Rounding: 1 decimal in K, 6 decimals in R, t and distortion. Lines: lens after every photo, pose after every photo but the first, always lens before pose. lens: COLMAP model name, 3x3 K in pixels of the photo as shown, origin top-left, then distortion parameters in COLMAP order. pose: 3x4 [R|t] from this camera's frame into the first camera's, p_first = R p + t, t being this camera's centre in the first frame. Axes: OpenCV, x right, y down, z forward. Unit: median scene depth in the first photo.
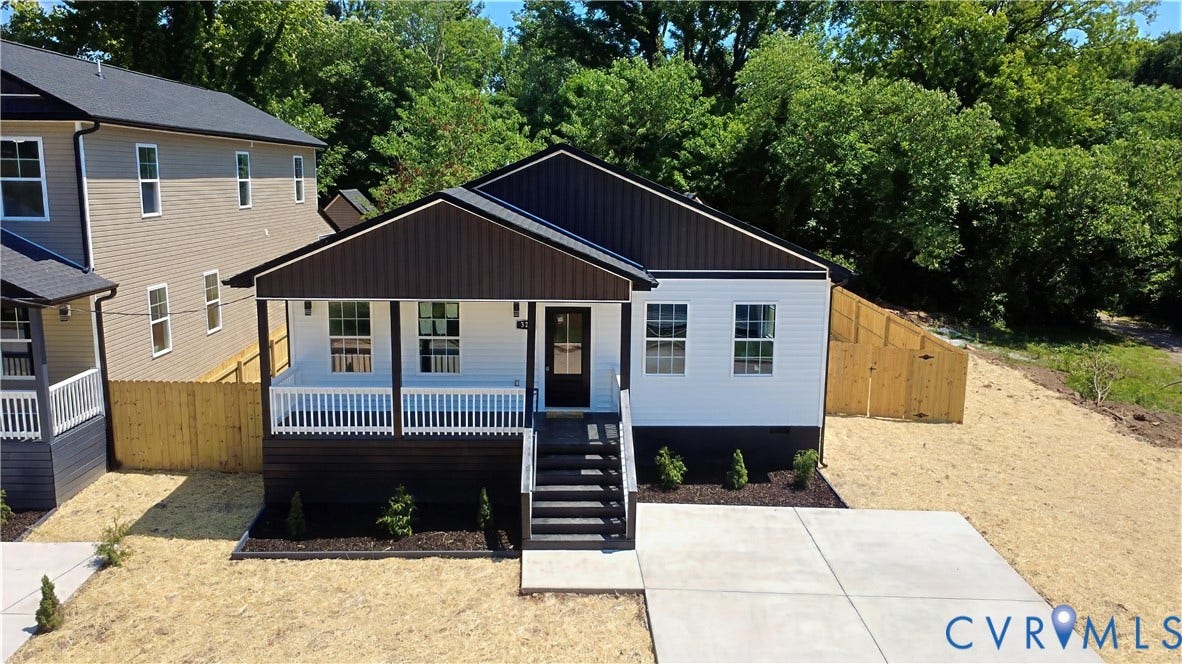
lens RADIAL K [[895.5, 0, 590.5], [0, 895.5, 332.8], [0, 0, 1]] dist [0.001934, -0.009036]
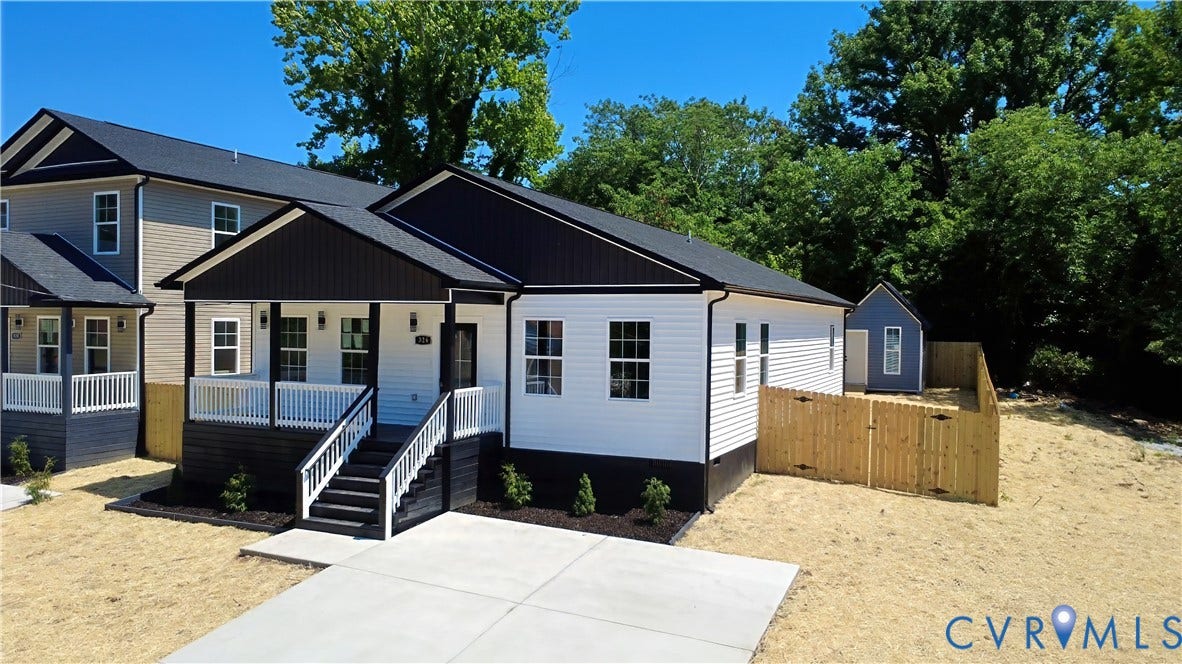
lens RADIAL K [[895.5, 0, 594.5], [0, 895.5, 331.9], [0, 0, 1]] dist [0.001934, -0.009036]
pose [[0.897934, 0.004892, -0.440102, 0.598225], [-0.078205, 0.985800, -0.148603, 0.127843], [0.433126, 0.167854, 0.885566, 0.175658]]
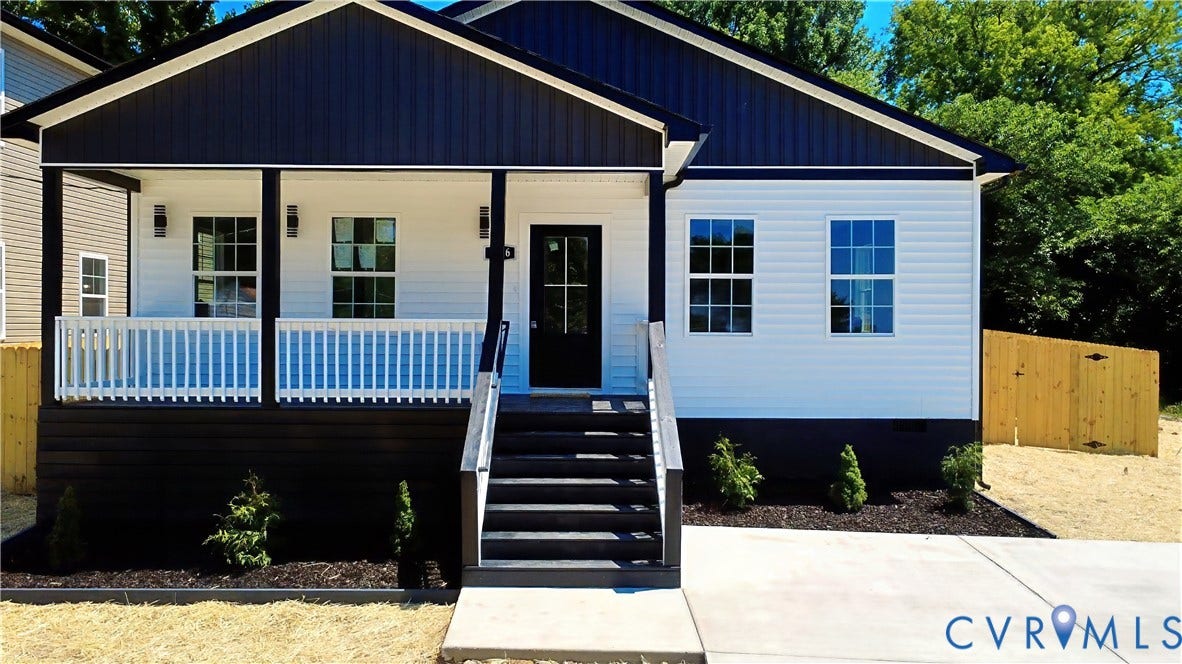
lens RADIAL K [[895.5, 0, 593.9], [0, 895.5, 324.2], [0, 0, 1]] dist [0.001934, -0.009036]
pose [[0.999464, -0.006341, -0.032121, 0.015630], [0.000797, 0.985487, -0.169747, 0.158097], [0.032732, 0.169630, 0.984964, 0.408588]]
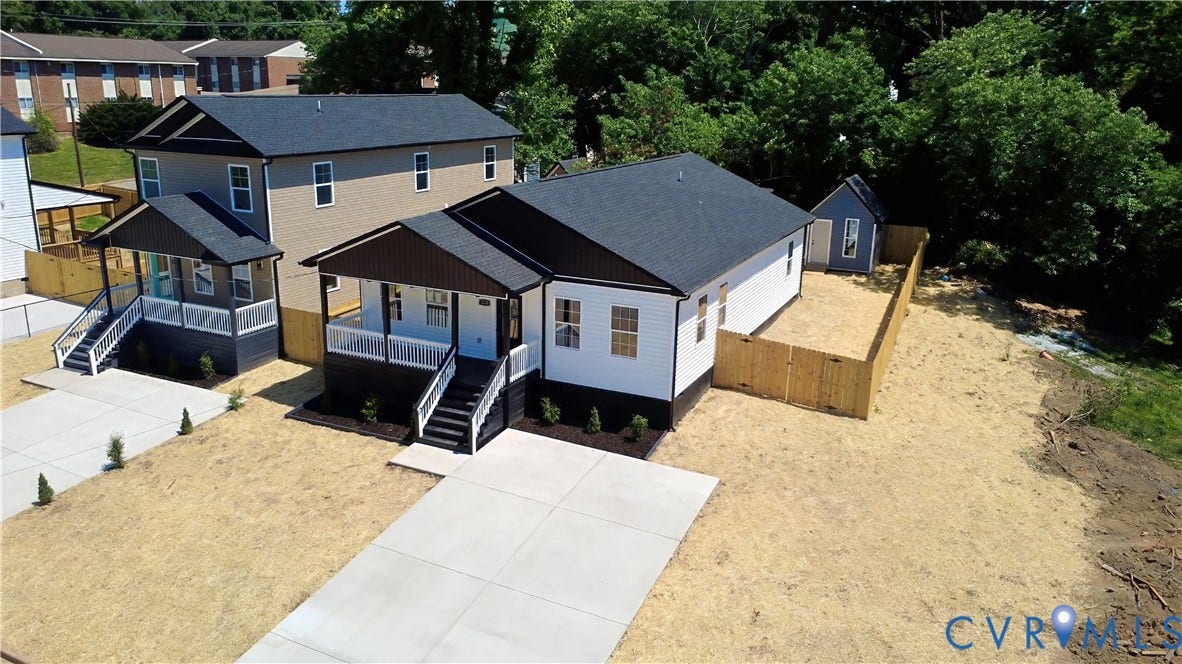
lens RADIAL K [[895.5, 0, 593.6], [0, 895.5, 332.5], [0, 0, 1]] dist [0.001934, -0.009036]
pose [[0.888703, 0.130518, -0.439514, 0.809998], [-0.089008, 0.989501, 0.113865, -0.156870], [0.449761, -0.062072, 0.890989, -0.283181]]
